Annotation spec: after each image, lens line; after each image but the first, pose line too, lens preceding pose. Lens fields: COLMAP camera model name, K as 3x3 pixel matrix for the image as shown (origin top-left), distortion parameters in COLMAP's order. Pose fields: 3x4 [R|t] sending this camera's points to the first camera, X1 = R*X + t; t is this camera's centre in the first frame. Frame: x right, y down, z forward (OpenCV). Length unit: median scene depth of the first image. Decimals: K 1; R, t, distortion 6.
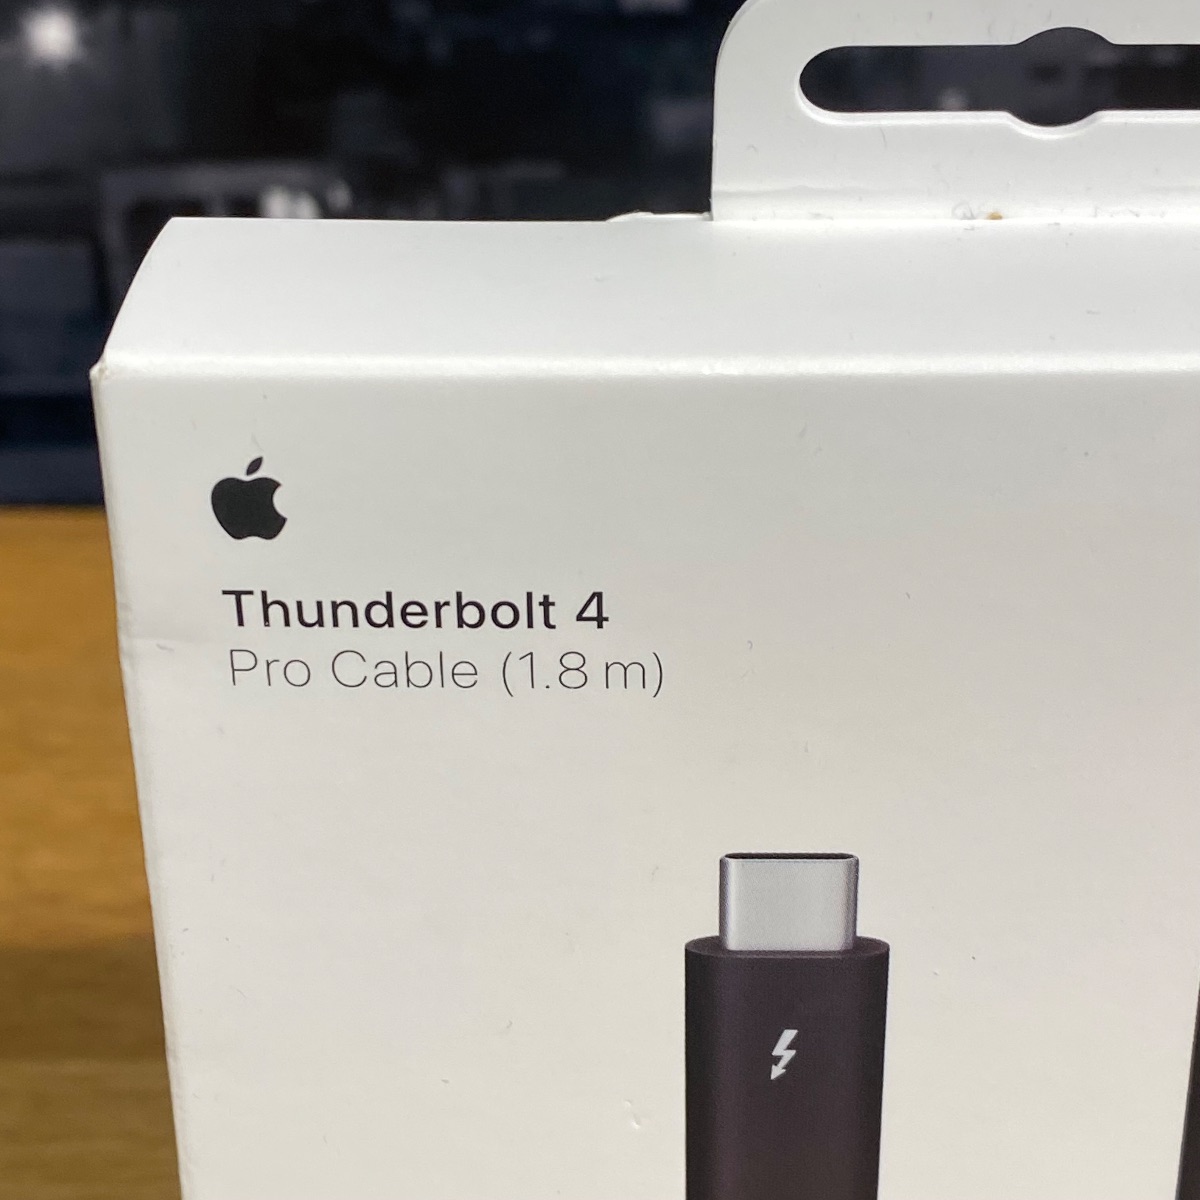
lens RADIAL K [[2469.1, 0, 622.3], [0, 2469.1, 629.5], [0, 0, 1]] dist [0.137698, 0.000000]
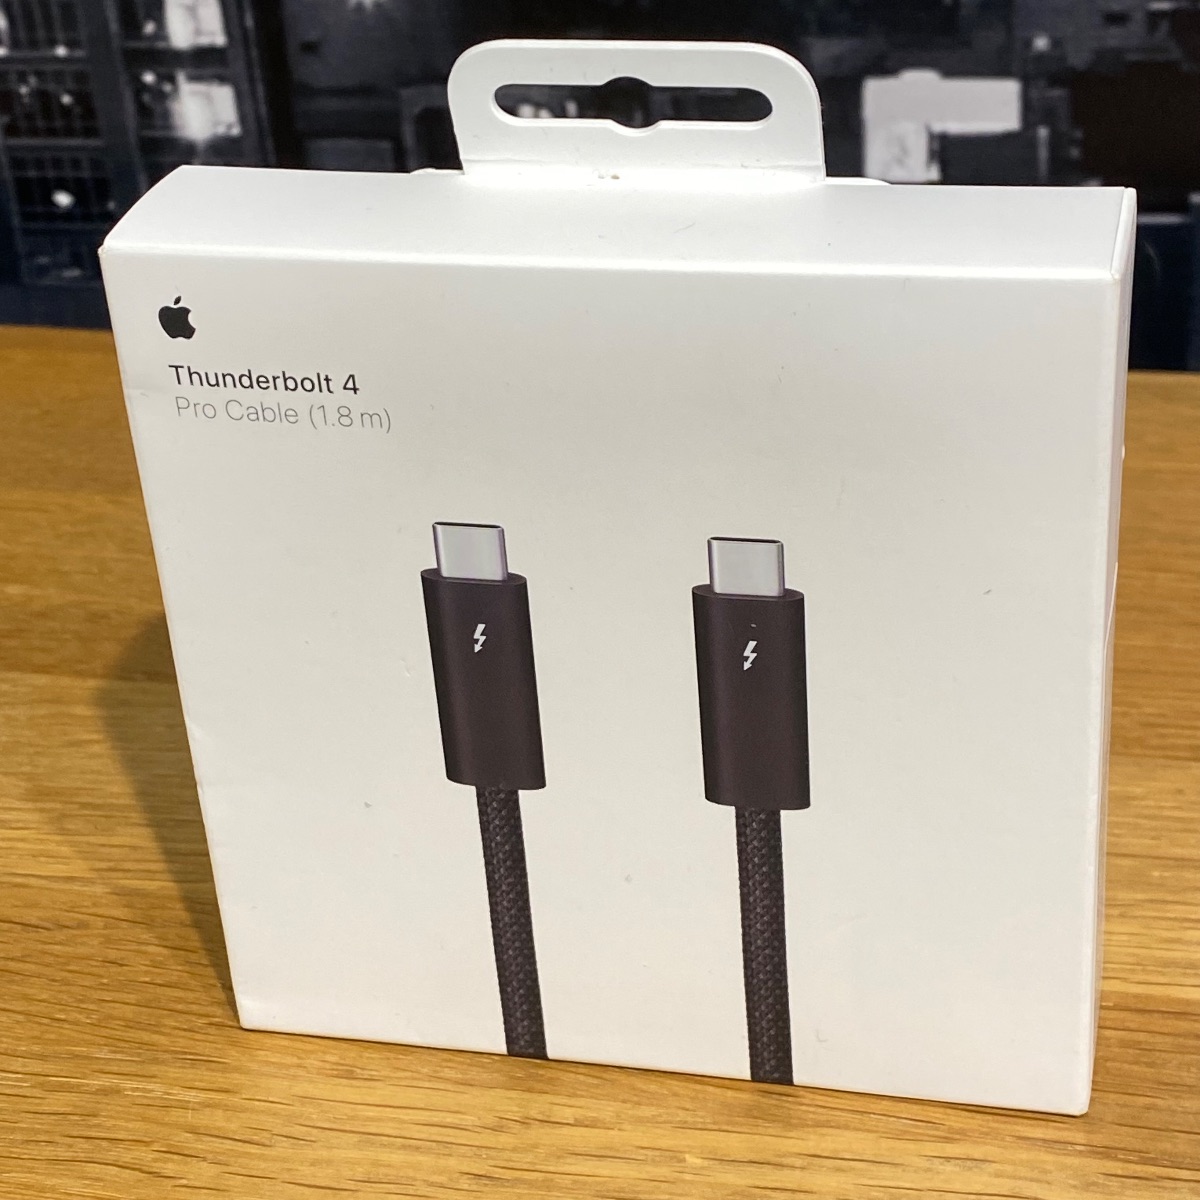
lens RADIAL K [[2458.1, 0, 611.9], [0, 2458.1, 613.1], [0, 0, 1]] dist [0.147880, 0.000000]
pose [[0.973974, 0.062166, -0.217968, 0.600781], [-0.051427, 0.997183, 0.054604, 0.053355], [0.220749, -0.041973, 0.974427, -0.803961]]
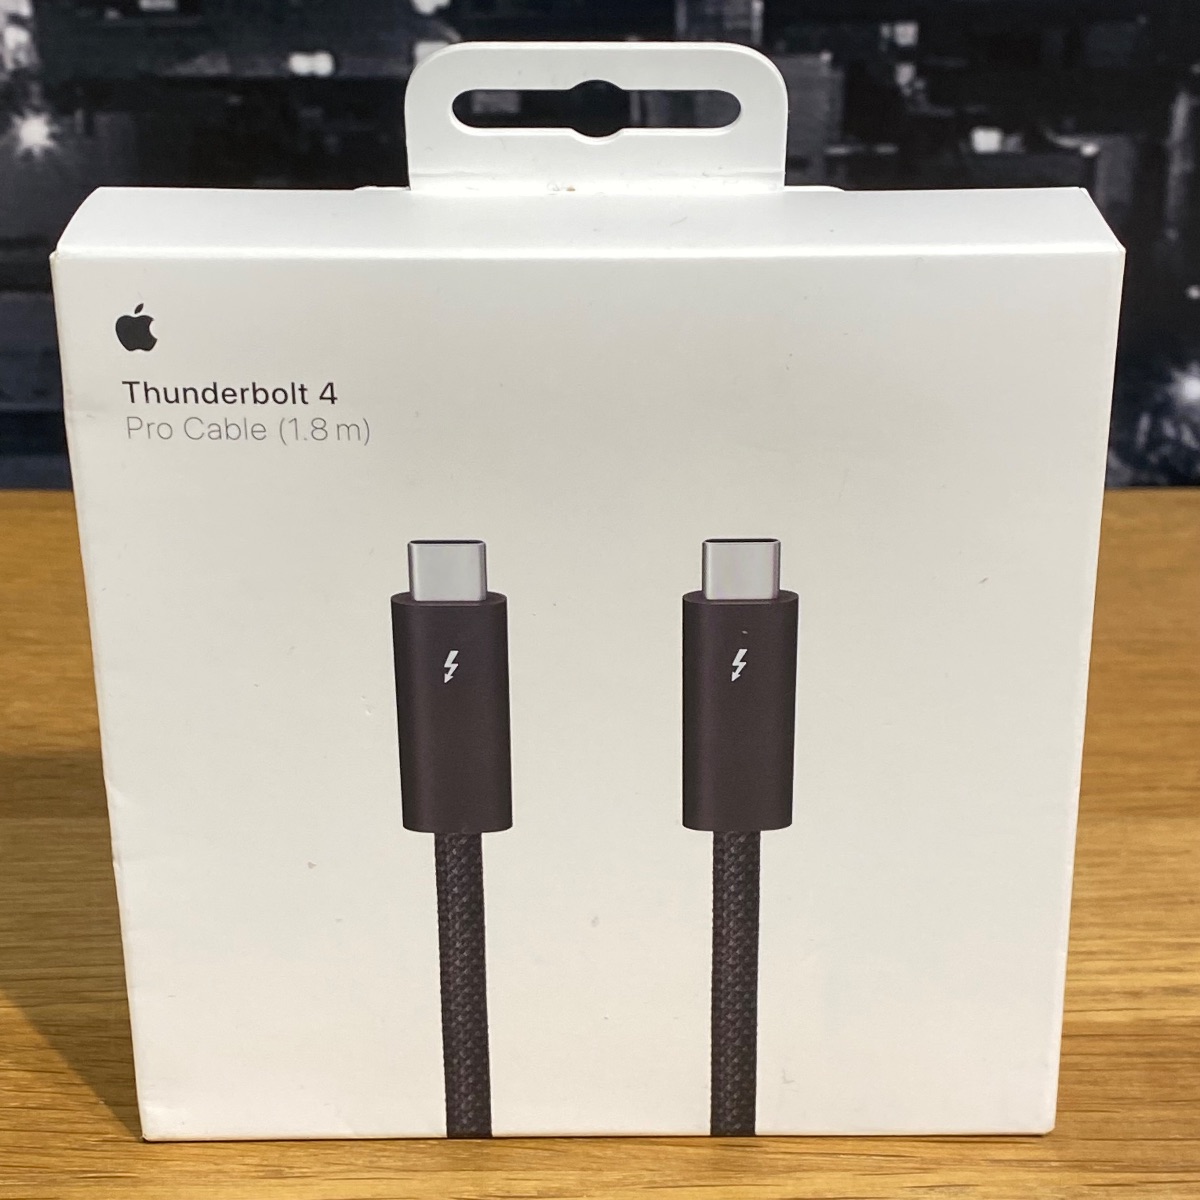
lens RADIAL K [[2458.1, 0, 624.0], [0, 2458.1, 629.9], [0, 0, 1]] dist [0.147880, 0.000000]
pose [[0.999950, -0.001170, 0.009901, 0.184080], [0.001726, 0.998409, -0.056356, 0.263933], [-0.009820, 0.056370, 0.998362, -0.787207]]
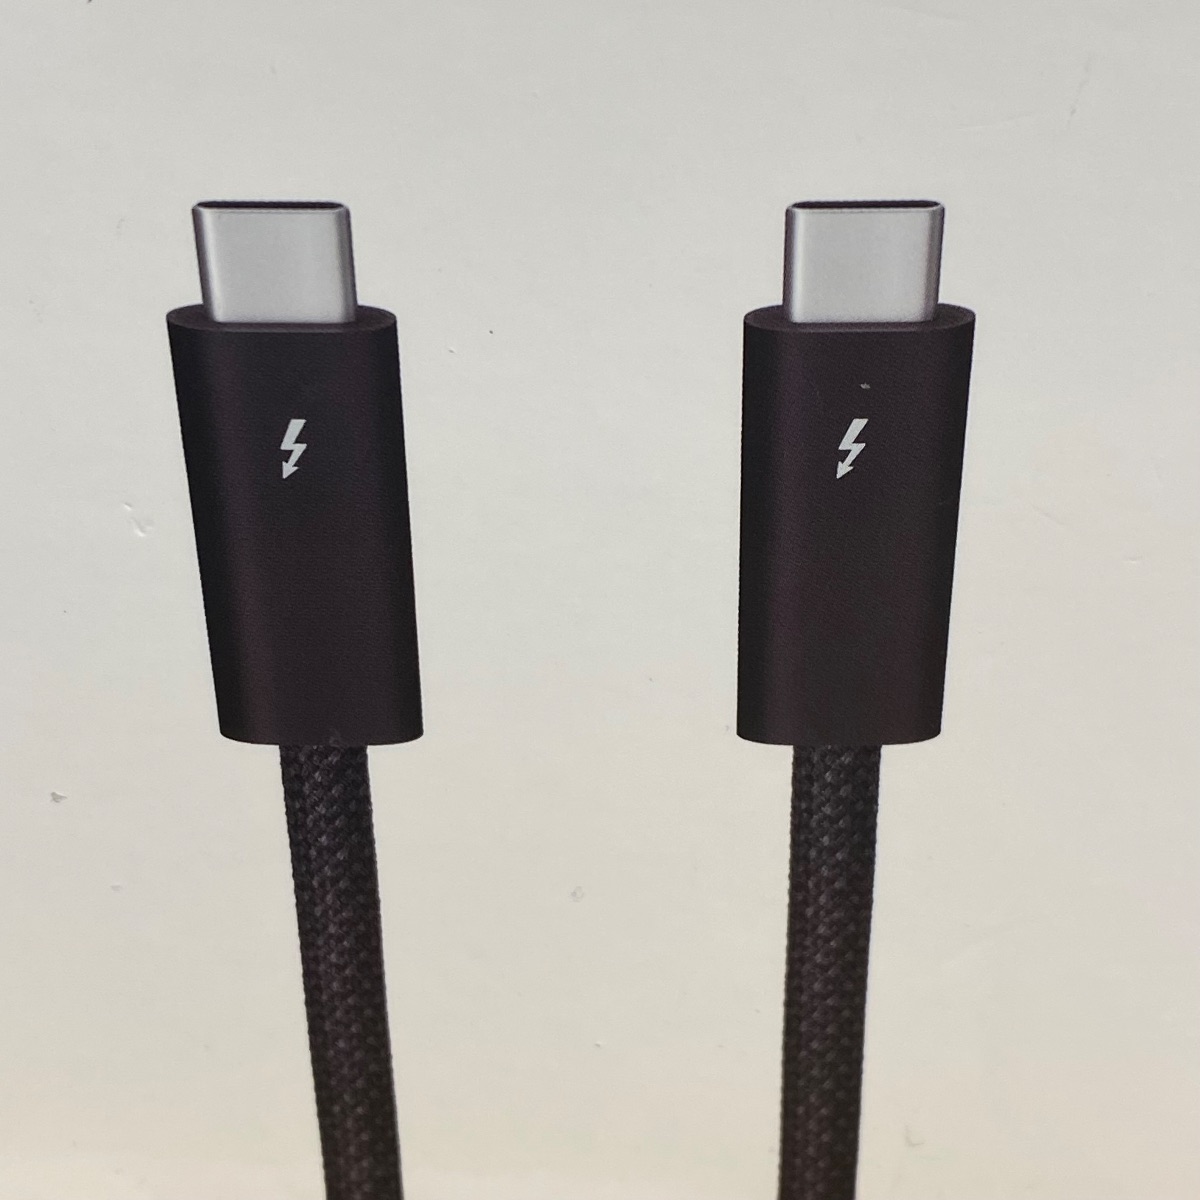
lens RADIAL K [[2469.1, 0, 622.9], [0, 2469.1, 616.1], [0, 0, 1]] dist [0.137698, 0.000000]
pose [[0.999987, 0.003032, -0.004169, 0.204736], [-0.002622, 0.995463, 0.095115, 0.158644], [0.004439, -0.095103, 0.995458, 0.110961]]
